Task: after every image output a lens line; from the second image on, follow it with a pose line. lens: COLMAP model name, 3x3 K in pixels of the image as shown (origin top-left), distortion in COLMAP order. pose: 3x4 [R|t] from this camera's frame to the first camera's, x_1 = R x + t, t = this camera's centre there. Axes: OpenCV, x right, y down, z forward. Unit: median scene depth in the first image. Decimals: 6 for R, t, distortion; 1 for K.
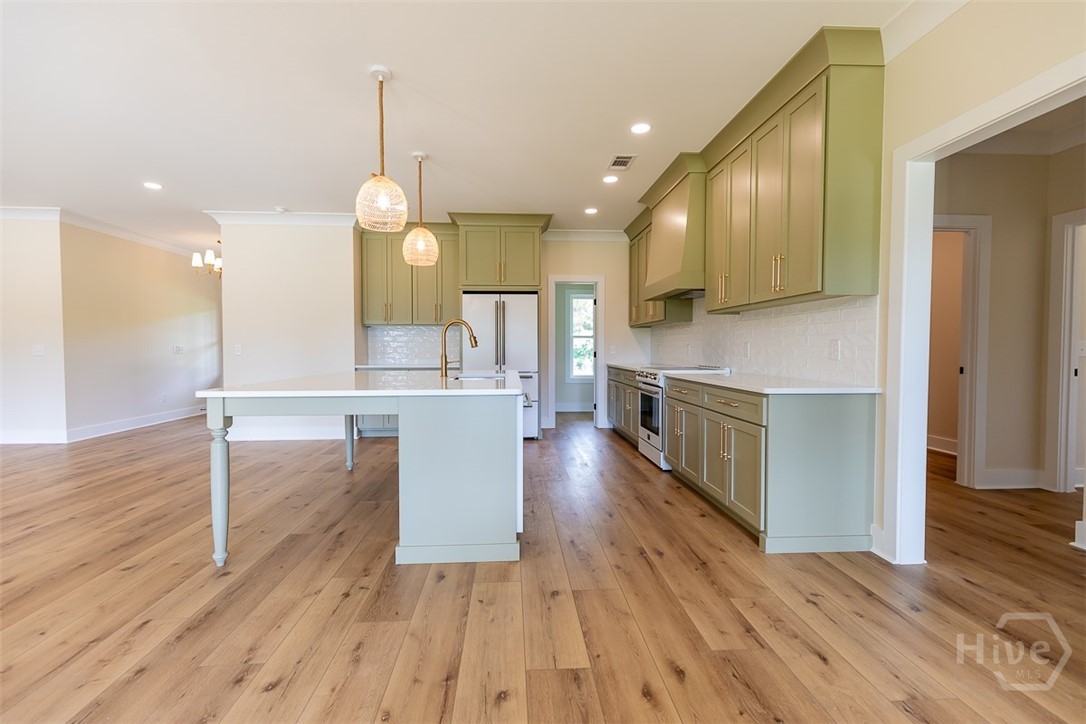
lens RADIAL K [[484.6, 0, 543.0], [0, 484.6, 362.0], [0, 0, 1]] dist [0.005871, 0.000091]
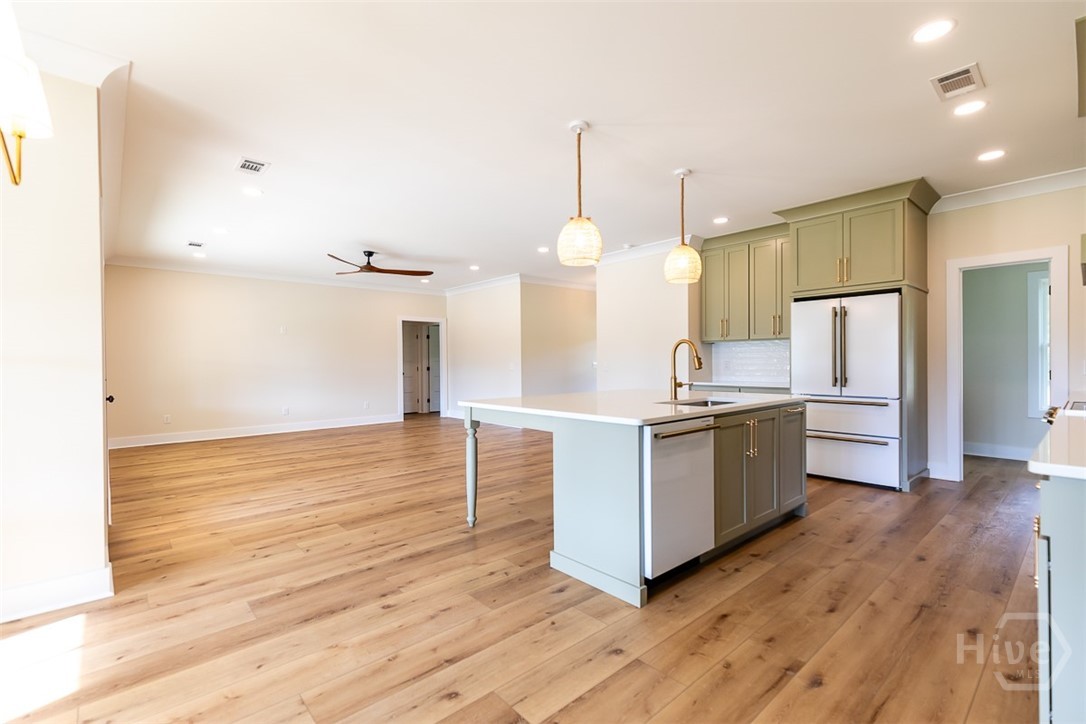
lens RADIAL K [[488.4, 0, 543.0], [0, 488.4, 362.0], [0, 0, 1]] dist [0.009685, -0.000374]
pose [[0.613655, -0.003658, -0.789566, 0.509378], [-0.014342, 0.999773, -0.015779, -0.031183], [0.789444, 0.021007, 0.613463, 0.253880]]
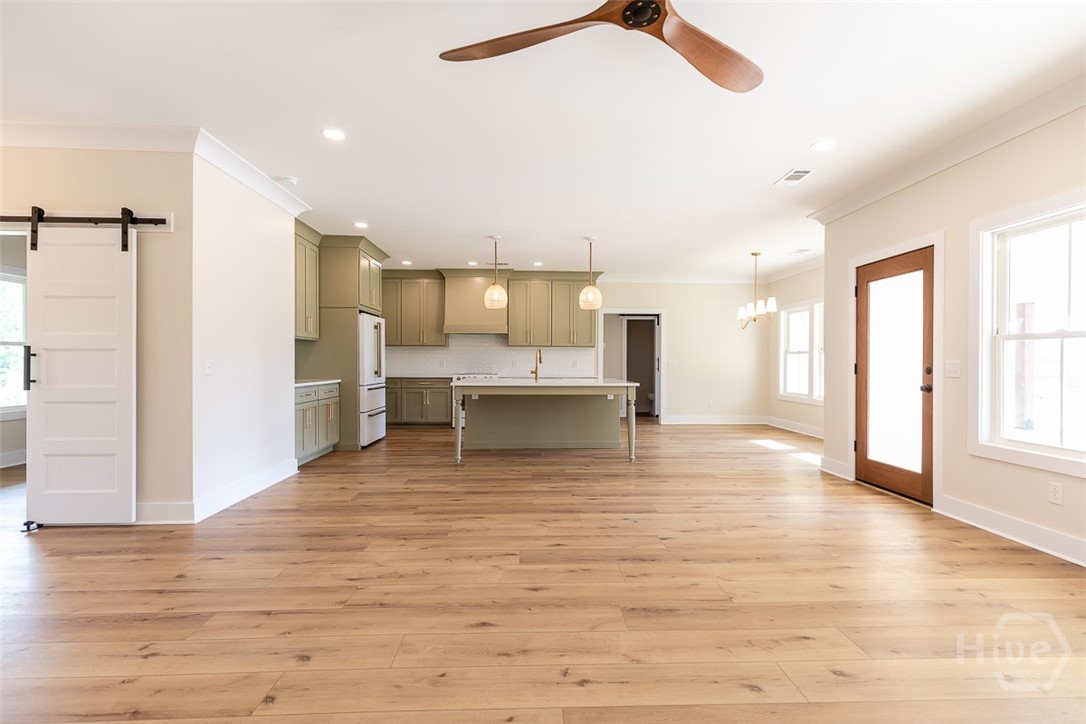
lens RADIAL K [[484.6, 0, 543.0], [0, 484.6, 362.0], [0, 0, 1]] dist [0.005871, 0.000091]
pose [[0.038447, 0.000908, 0.999260, -2.542097], [0.025419, 0.999675, -0.001887, -0.037850], [-0.998937, 0.025472, 0.038412, 1.152087]]
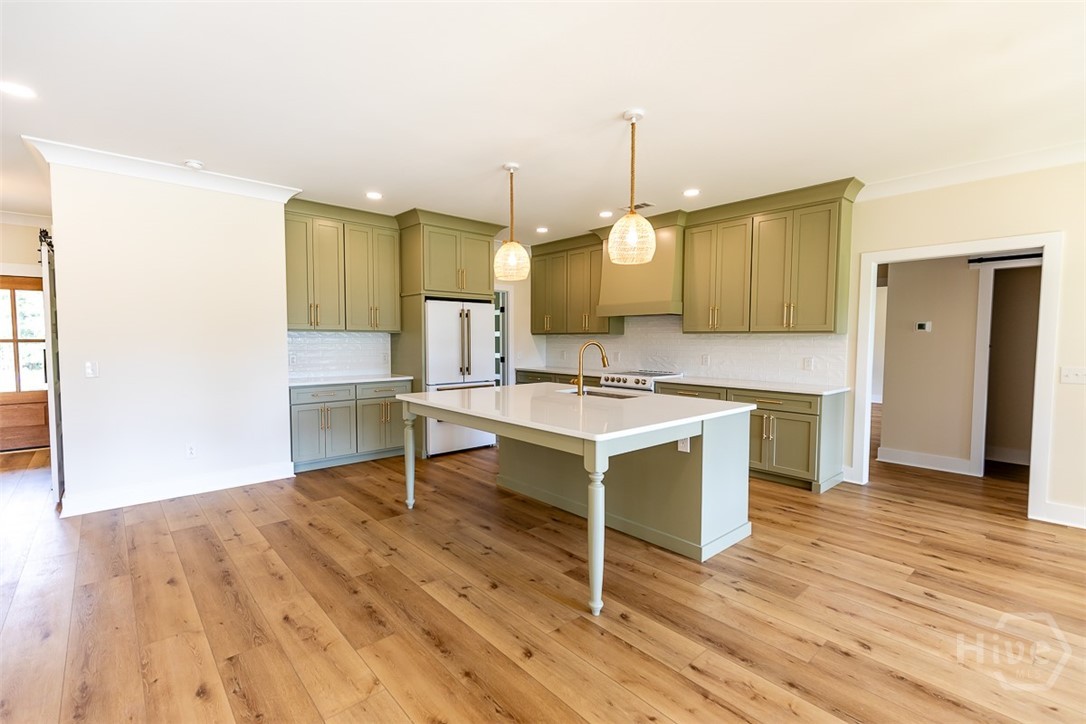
lens RADIAL K [[484.6, 0, 543.0], [0, 484.6, 362.0], [0, 0, 1]] dist [0.005871, 0.000091]
pose [[0.786211, -0.025302, 0.617440, -1.161900], [0.012313, 0.999604, 0.025284, -0.087978], [-0.617836, -0.012276, 0.786211, 0.286411]]
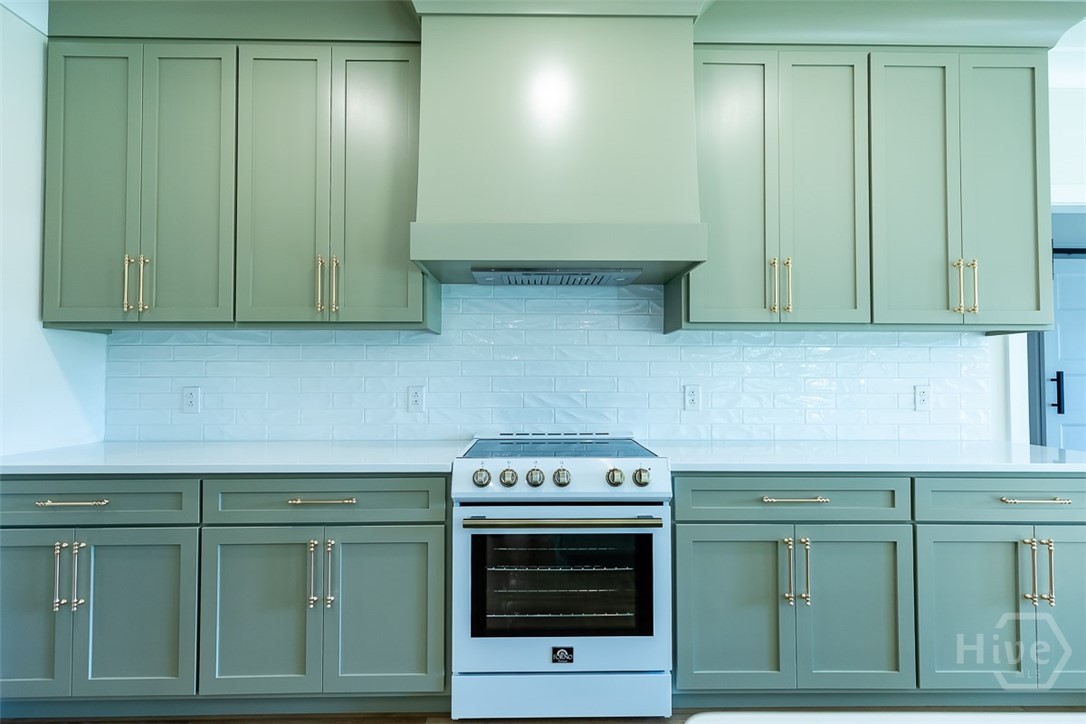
lens RADIAL K [[484.6, 0, 543.0], [0, 484.6, 362.0], [0, 0, 1]] dist [0.005871, 0.000091]
pose [[0.051541, 0.030313, 0.998211, -0.224223], [0.027702, 0.999111, -0.031771, -0.077335], [-0.998287, 0.029290, 0.050656, 1.668366]]
